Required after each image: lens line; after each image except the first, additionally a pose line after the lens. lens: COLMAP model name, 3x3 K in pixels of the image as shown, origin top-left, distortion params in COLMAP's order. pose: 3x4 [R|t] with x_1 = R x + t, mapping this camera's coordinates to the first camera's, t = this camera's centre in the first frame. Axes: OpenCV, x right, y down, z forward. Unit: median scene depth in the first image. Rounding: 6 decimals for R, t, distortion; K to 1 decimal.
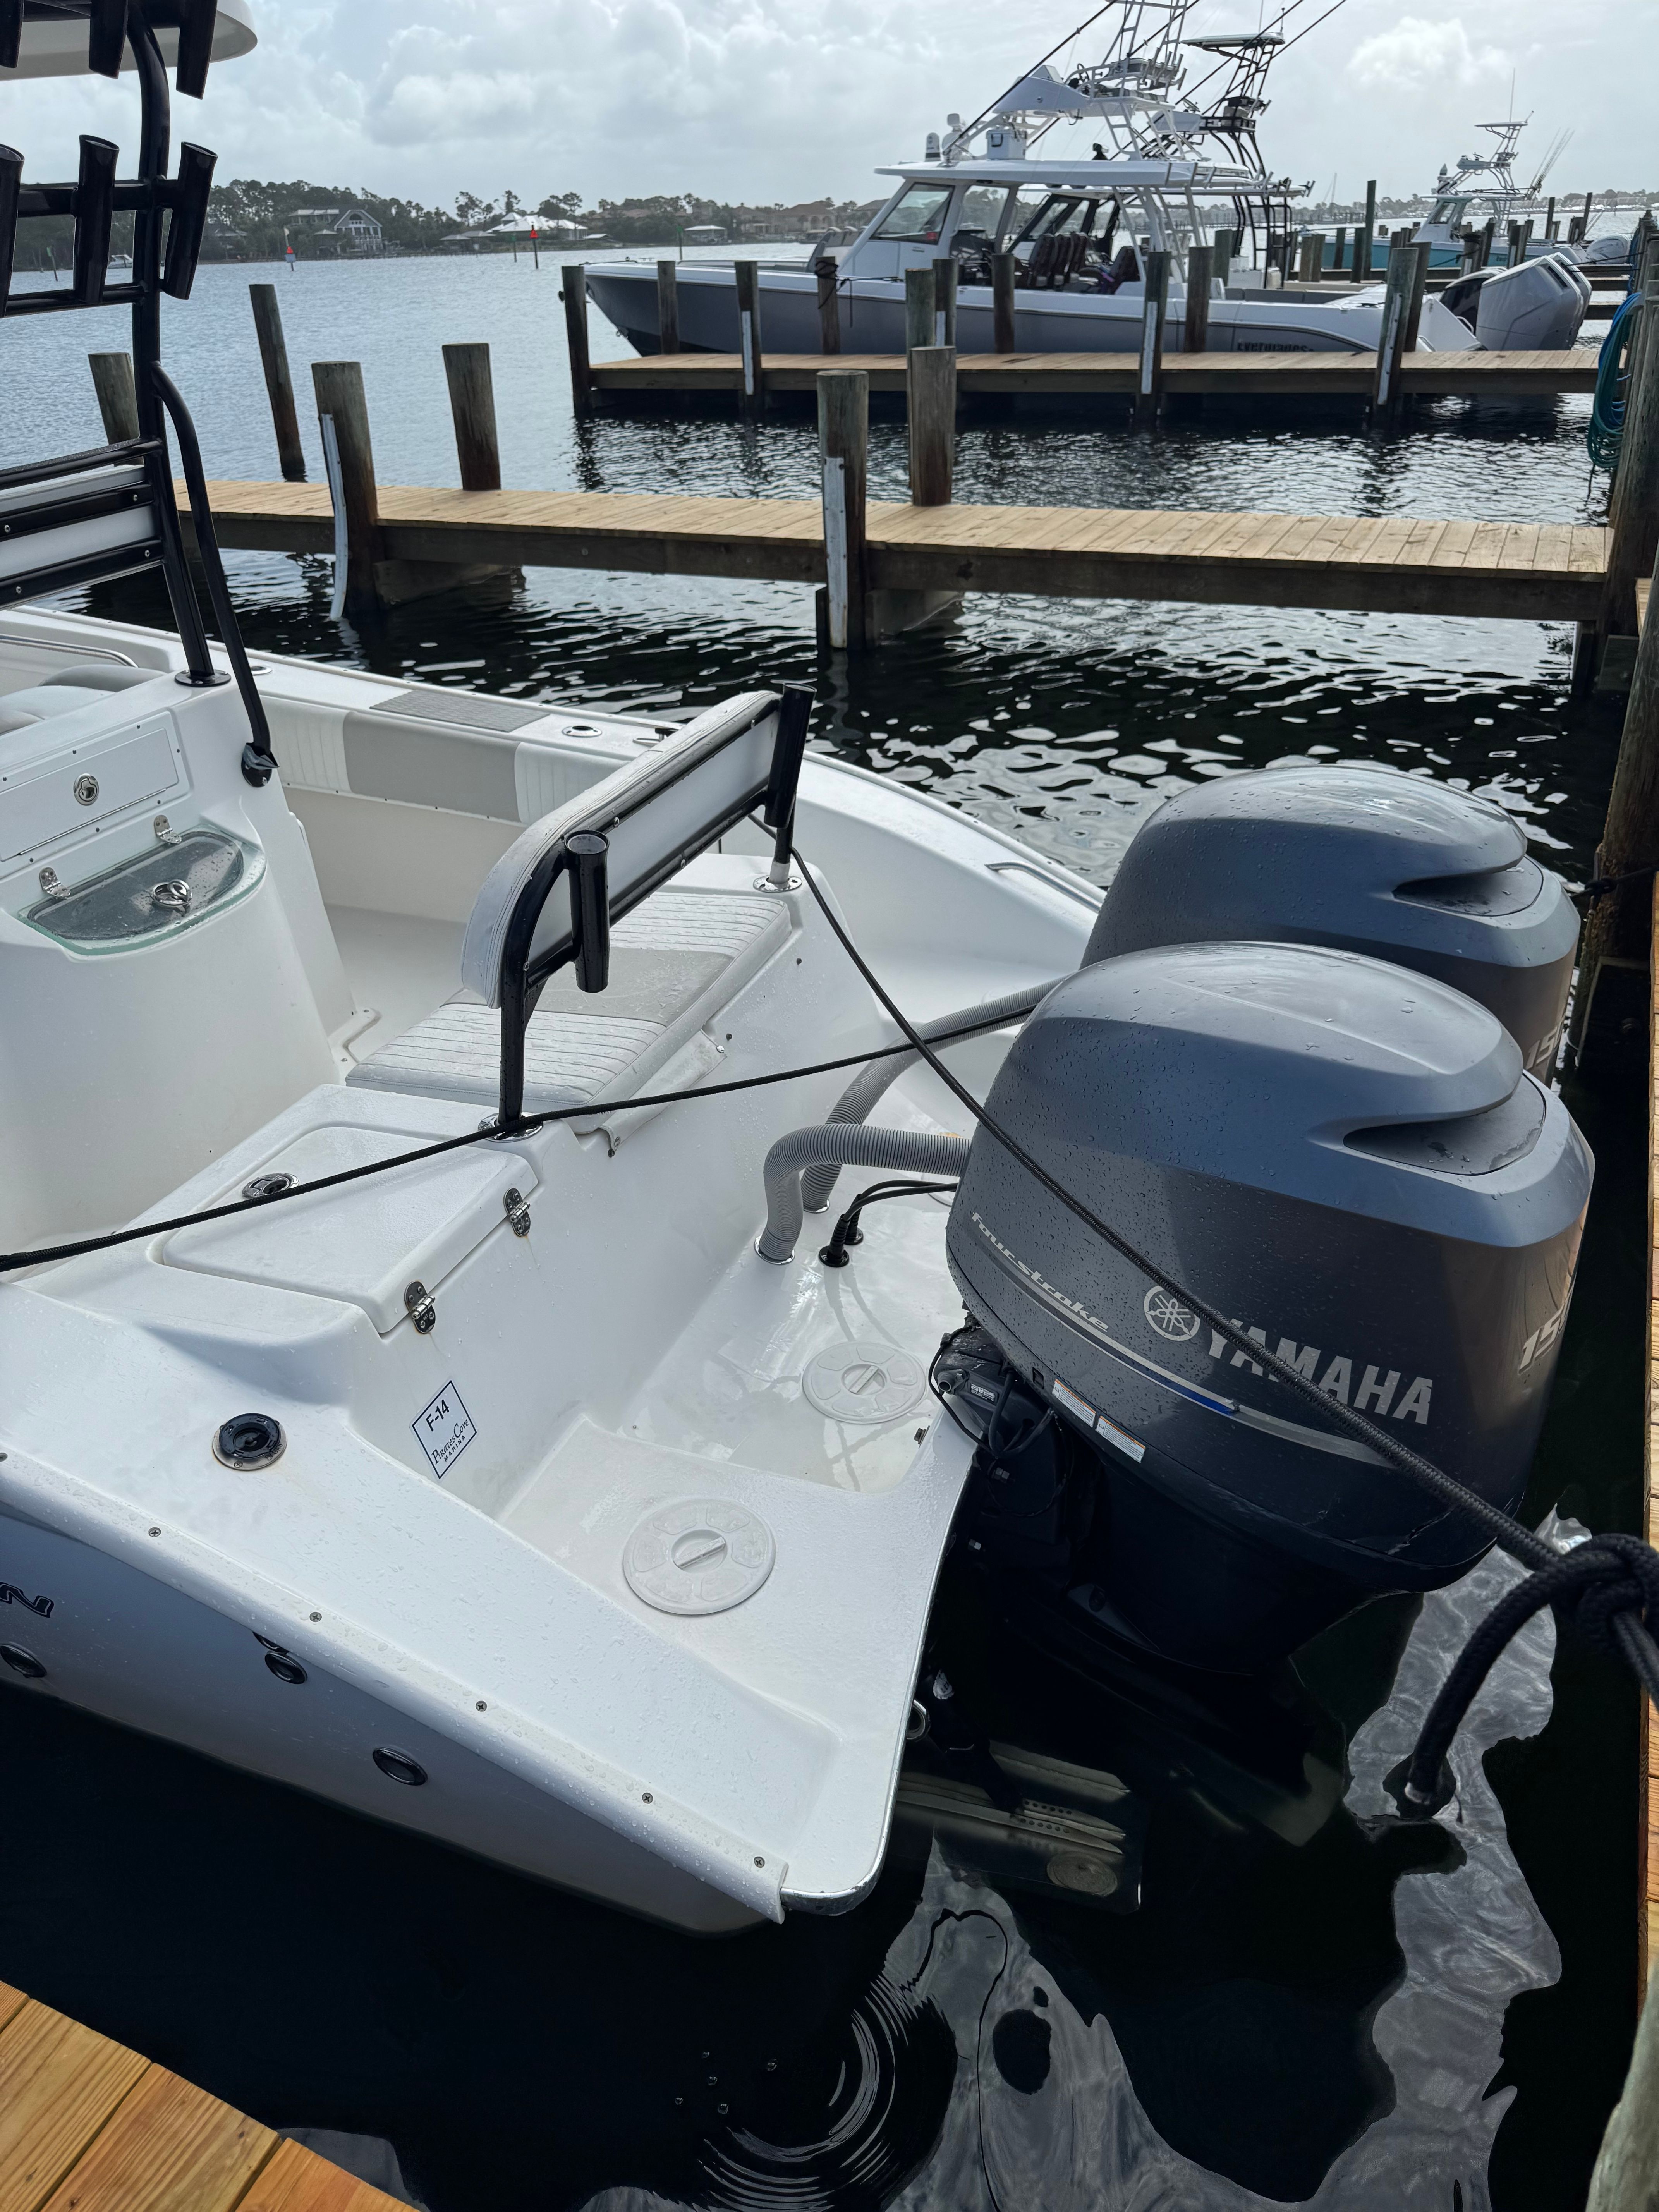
lens RADIAL K [[1632.7, 0, 827.7], [0, 1632.7, 1153.7], [0, 0, 1]] dist [0.021519, -0.028652]
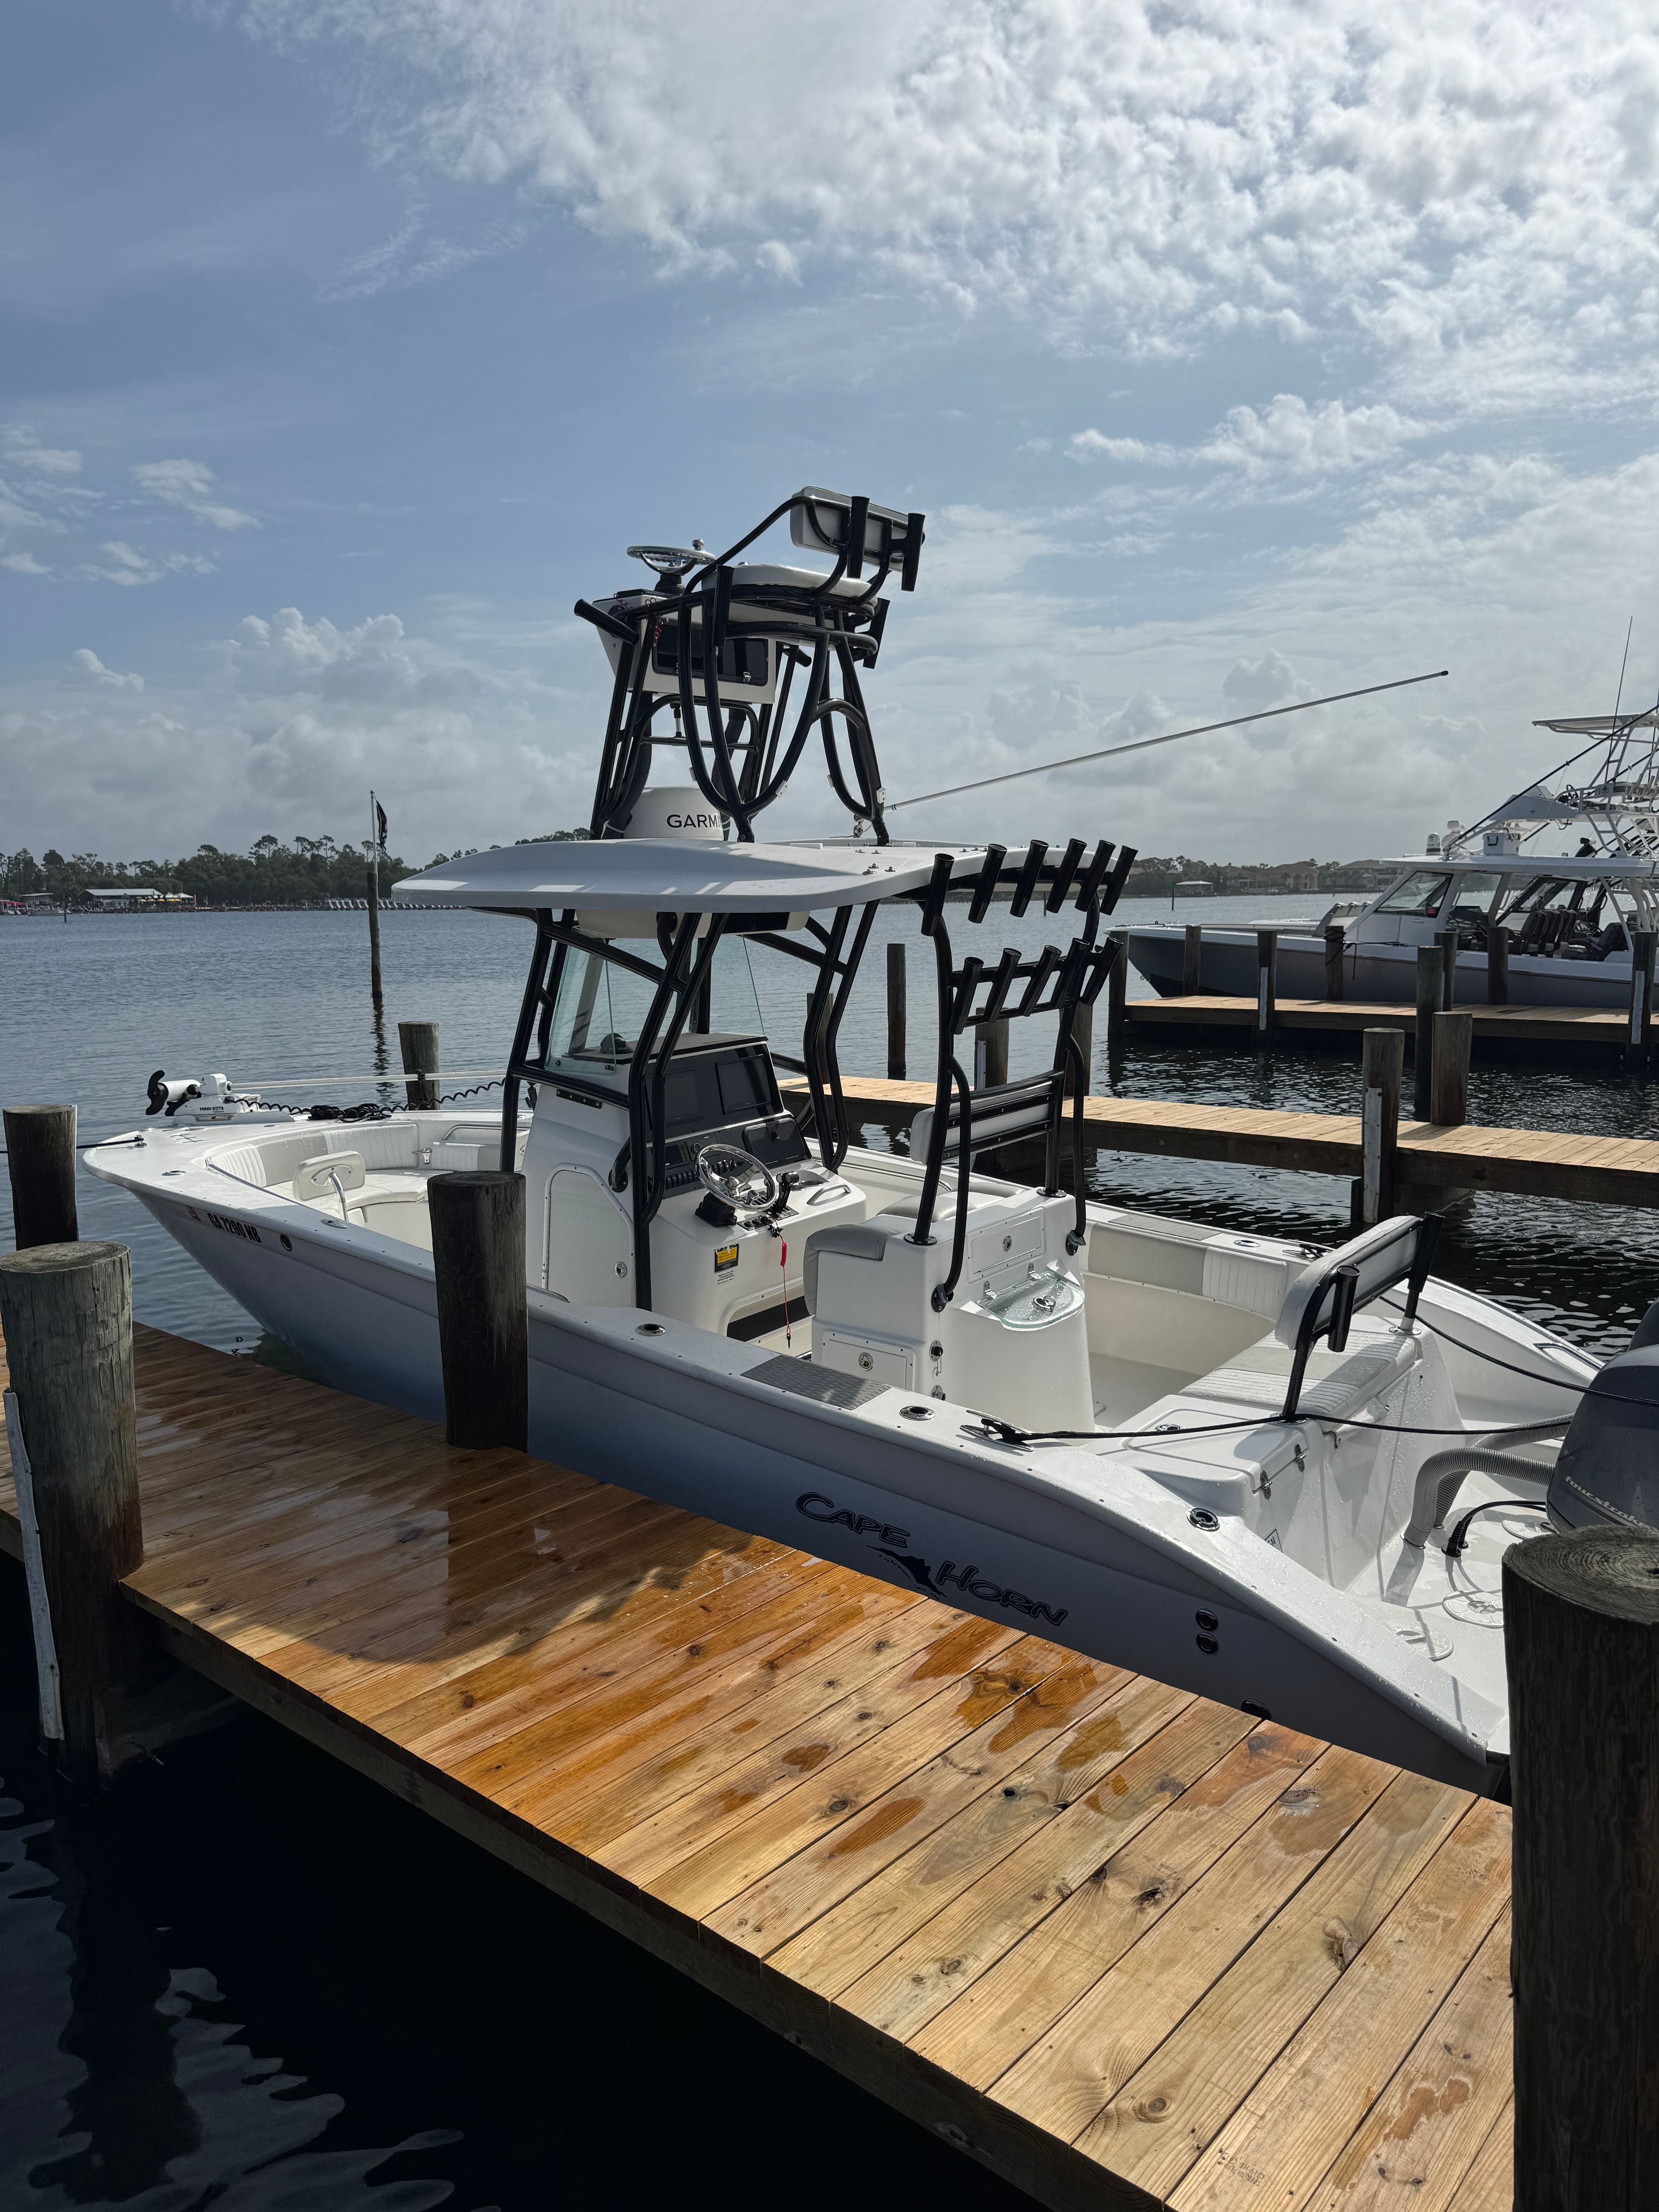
lens RADIAL K [[1632.7, 0, 844.0], [0, 1632.7, 1108.8], [0, 0, 1]] dist [0.021519, -0.028652]
pose [[0.962056, 0.053856, -0.267485, -0.020575], [-0.148487, 0.925789, -0.347658, 0.038572], [0.228911, 0.374185, 0.898658, -0.093442]]
